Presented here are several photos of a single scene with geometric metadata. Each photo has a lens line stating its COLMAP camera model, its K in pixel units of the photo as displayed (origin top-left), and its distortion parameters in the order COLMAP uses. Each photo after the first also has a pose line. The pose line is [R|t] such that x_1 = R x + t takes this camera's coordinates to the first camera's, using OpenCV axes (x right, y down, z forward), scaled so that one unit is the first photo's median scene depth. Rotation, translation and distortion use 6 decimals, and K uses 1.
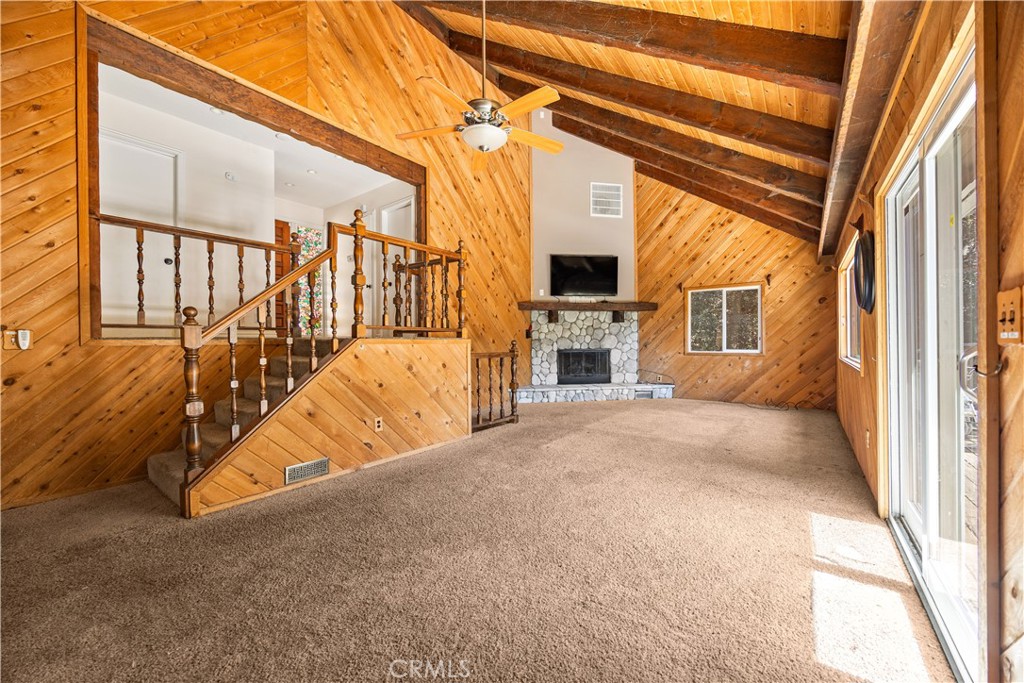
lens RADIAL K [[399.7, 0, 511.8], [0, 399.7, 344.3], [0, 0, 1]] dist [-0.005186, 0.000143]
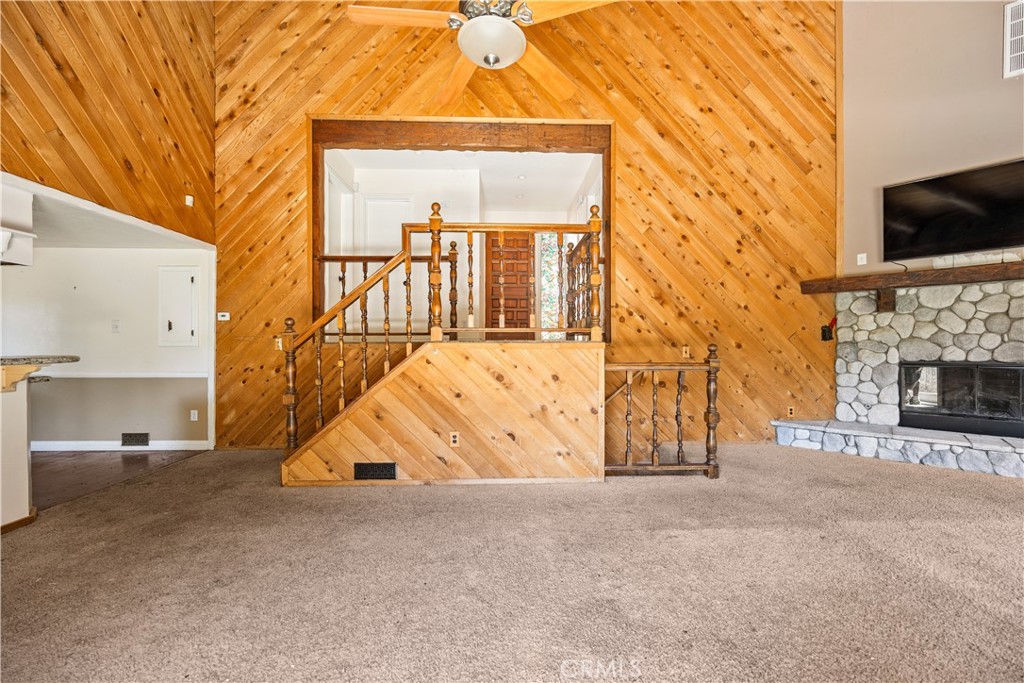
lens RADIAL K [[399.7, 0, 513.5], [0, 399.7, 349.6], [0, 0, 1]] dist [-0.005186, 0.000143]
pose [[0.619925, 0.011168, -0.784581, 0.249325], [-0.006446, 0.999937, 0.009140, -0.004232], [0.784634, -0.000609, 0.619959, 0.310931]]
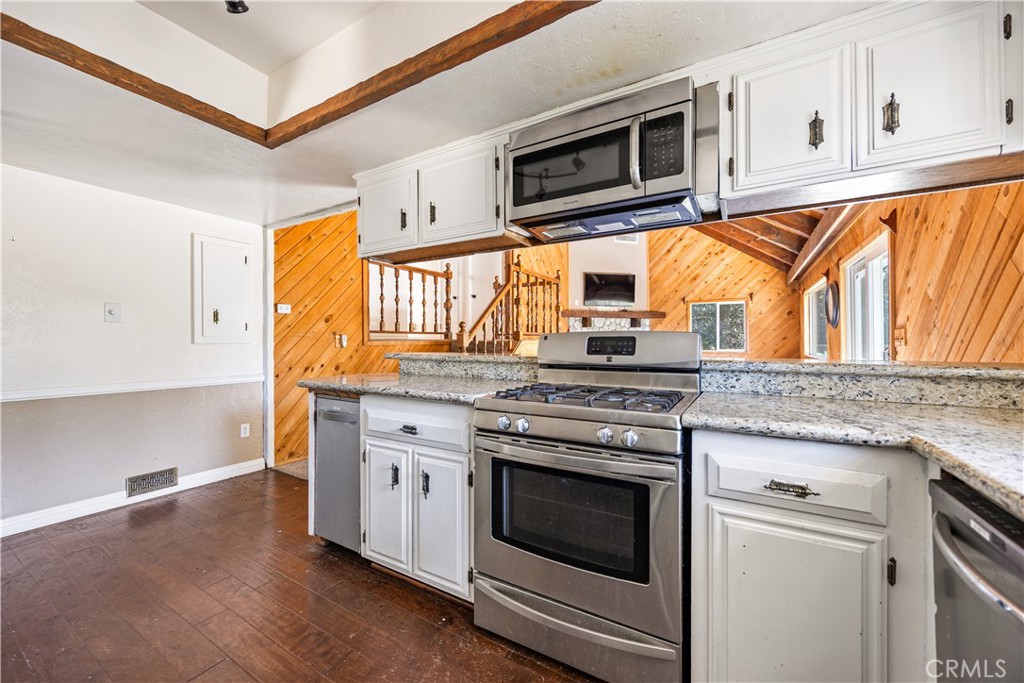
lens RADIAL K [[399.7, 0, 512.8], [0, 399.7, 340.6], [0, 0, 1]] dist [-0.005186, 0.000143]
pose [[0.994722, 0.004488, 0.102509, -0.295741], [-0.003783, 0.999968, -0.007074, -0.002040], [-0.102538, 0.006648, 0.994707, -0.255886]]
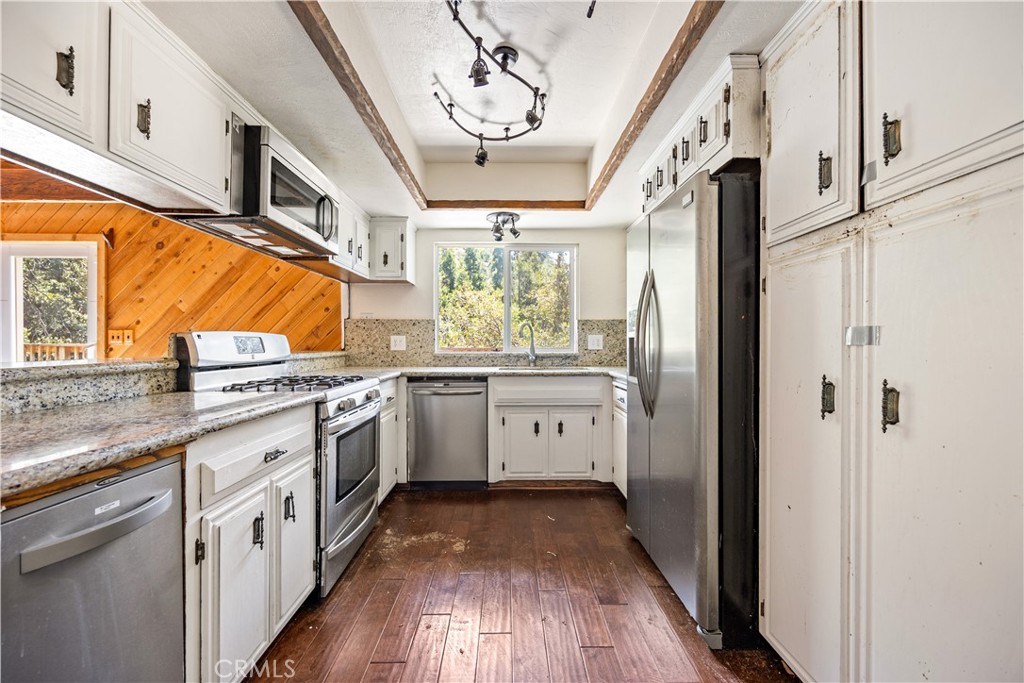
lens RADIAL K [[399.7, 0, 509.5], [0, 399.7, 343.4], [0, 0, 1]] dist [-0.005186, 0.000143]
pose [[-0.607403, -0.000699, 0.794394, -0.584871], [-0.000826, 1.000000, 0.000249, -0.002176], [-0.794394, -0.000505, -0.607403, 0.055735]]
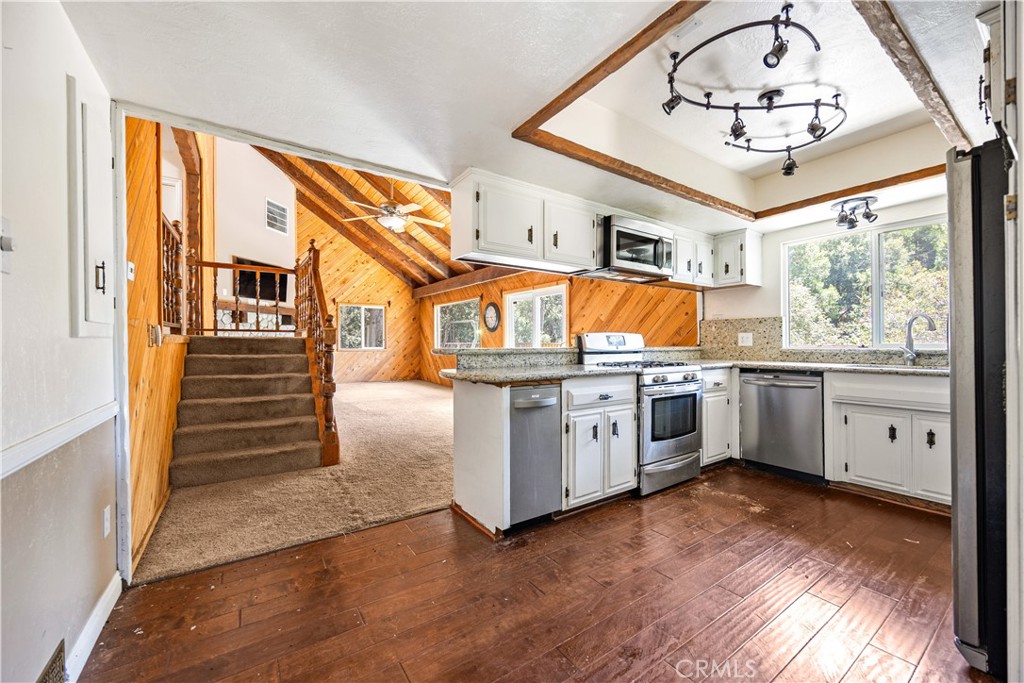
lens RADIAL K [[399.7, 0, 519.9], [0, 399.7, 338.3], [0, 0, 1]] dist [-0.005186, 0.000143]
pose [[0.312954, 0.013200, 0.949677, -0.752553], [0.002380, 0.999889, -0.014682, 0.004121], [-0.949765, 0.006855, 0.312888, -0.019286]]
